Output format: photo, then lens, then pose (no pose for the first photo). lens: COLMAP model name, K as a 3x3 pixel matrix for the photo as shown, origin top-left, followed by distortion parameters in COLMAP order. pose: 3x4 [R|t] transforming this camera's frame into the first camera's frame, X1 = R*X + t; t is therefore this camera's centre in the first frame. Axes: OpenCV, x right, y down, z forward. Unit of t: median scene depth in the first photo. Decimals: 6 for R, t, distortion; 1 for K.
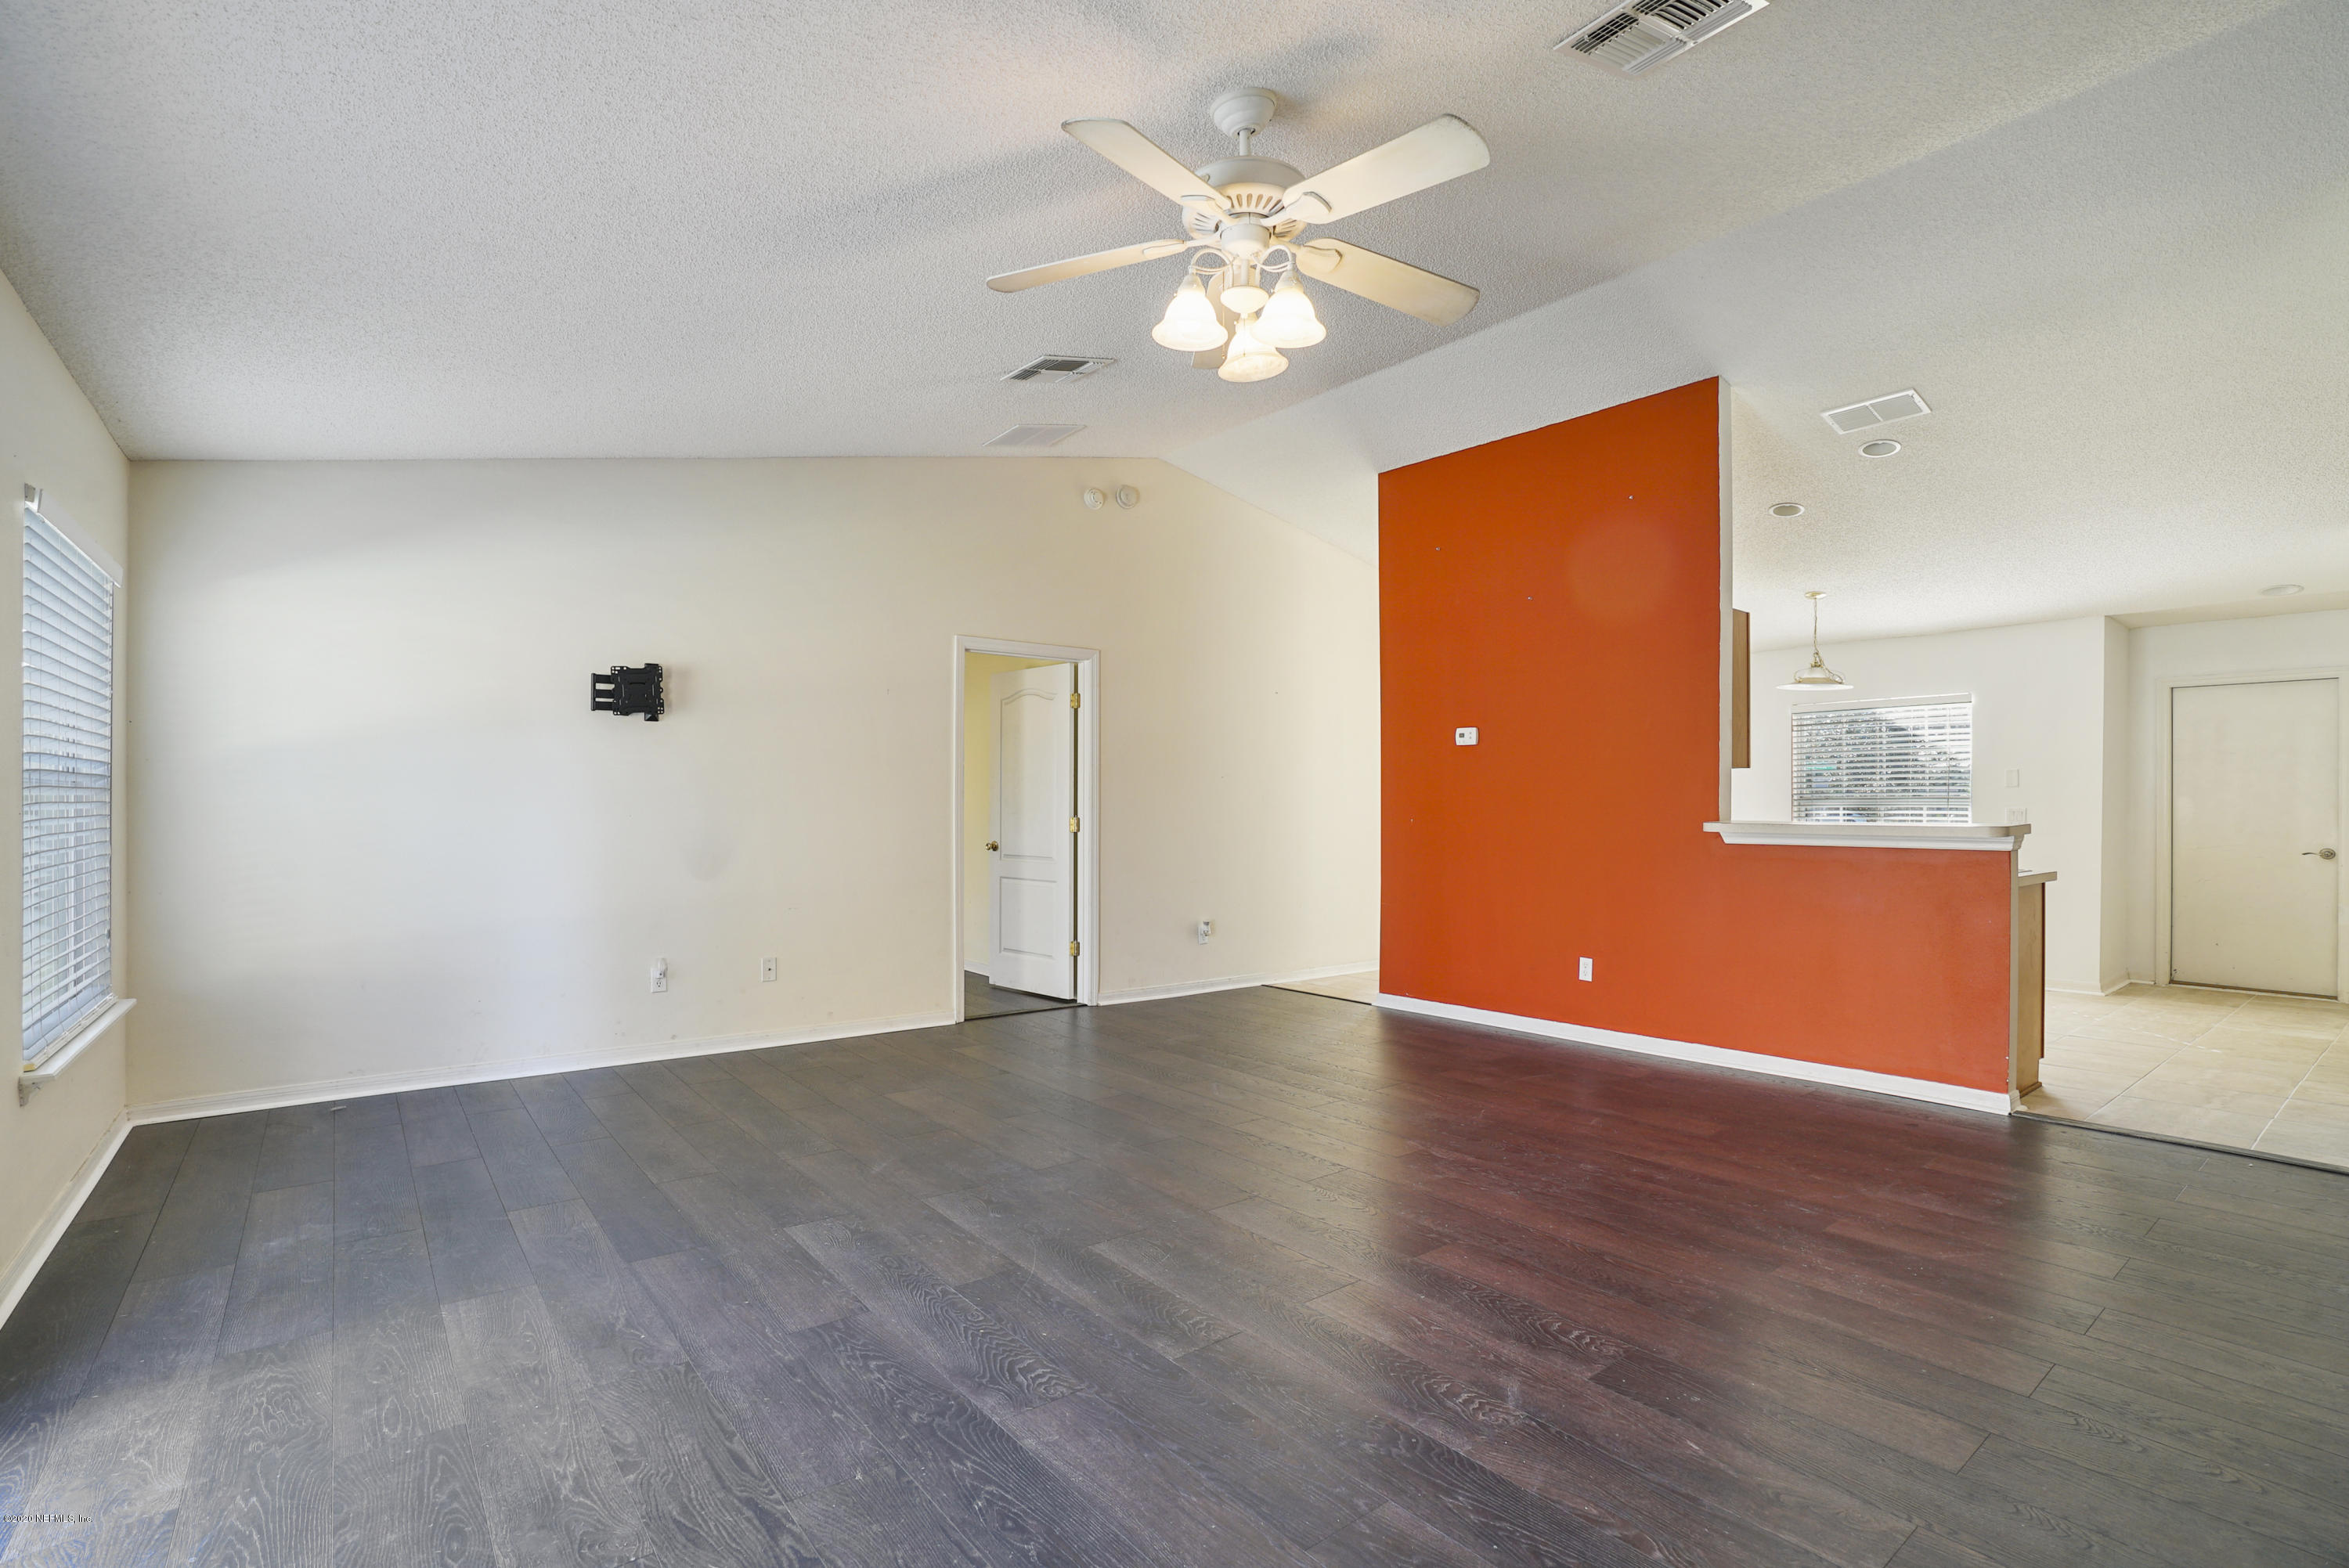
lens RADIAL K [[1115.1, 0, 1172.0], [0, 1115.1, 786.5], [0, 0, 1]] dist [-0.026164, 0.003506]
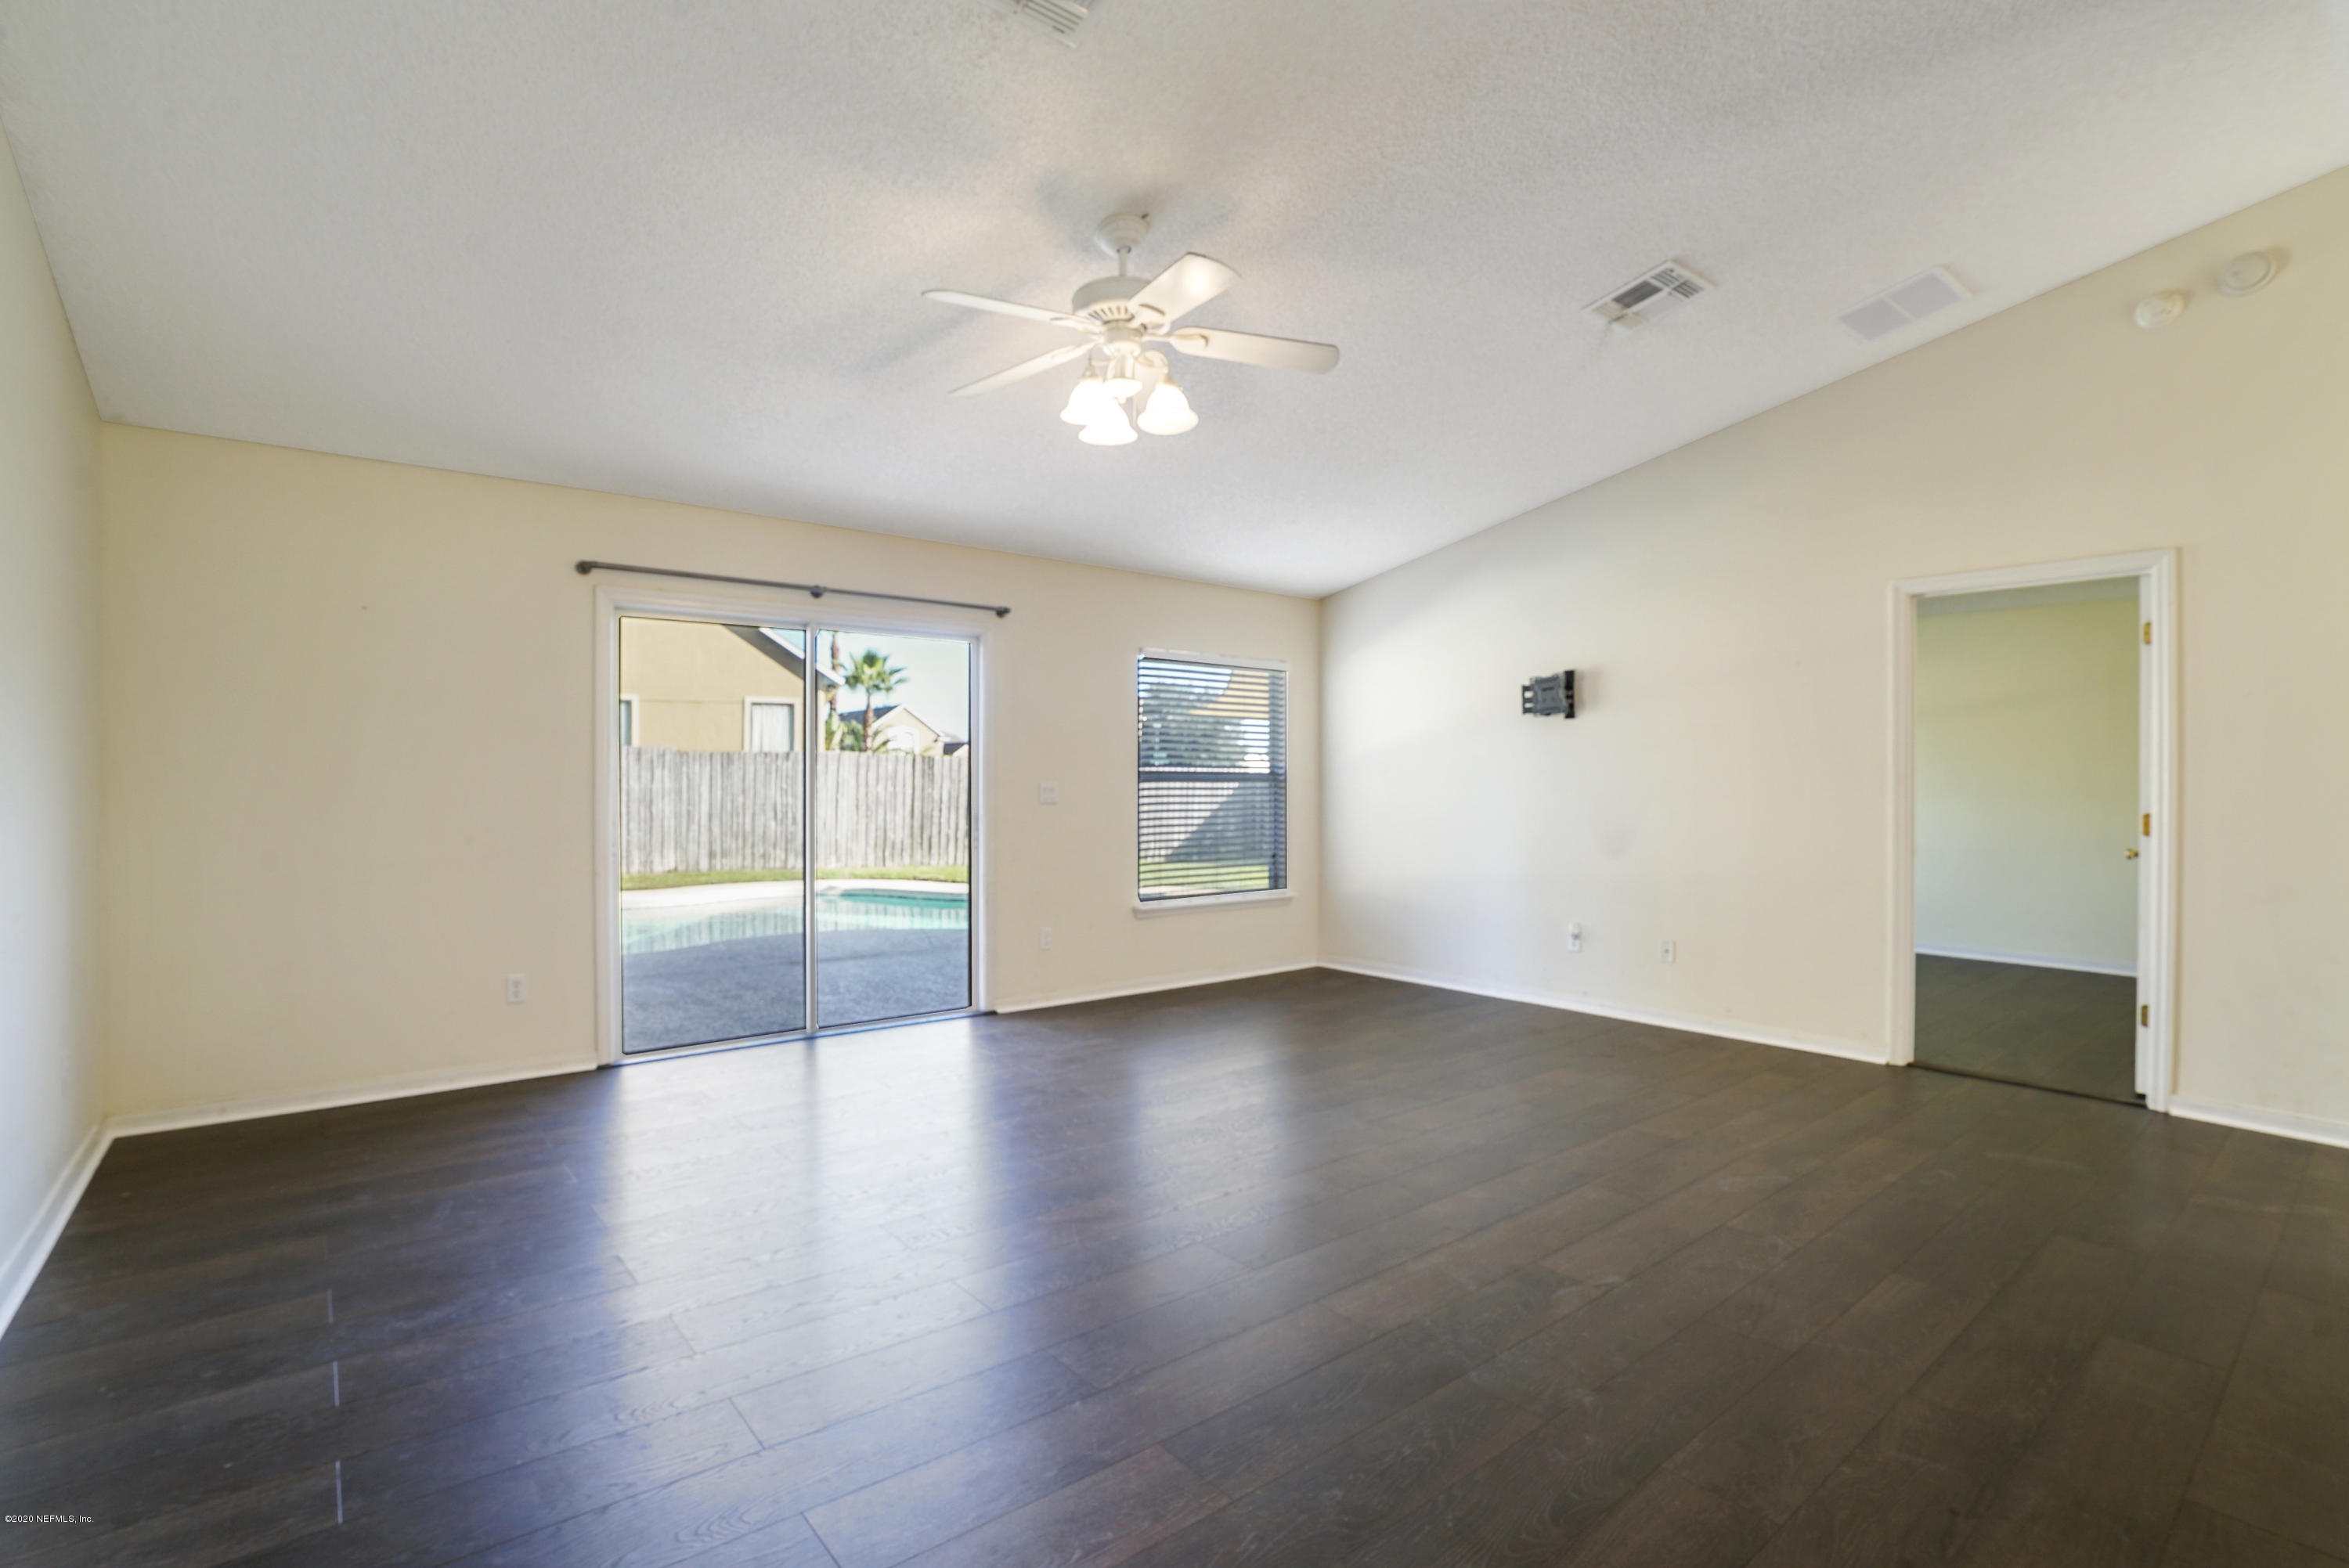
lens RADIAL K [[1115.1, 0, 1174.1], [0, 1115.1, 785.9], [0, 0, 1]] dist [-0.026164, 0.003506]
pose [[0.031450, 0.001953, -0.999503, 0.703749], [0.010893, 0.999938, 0.002297, 0.004620], [0.999446, -0.010960, 0.031427, 0.550927]]
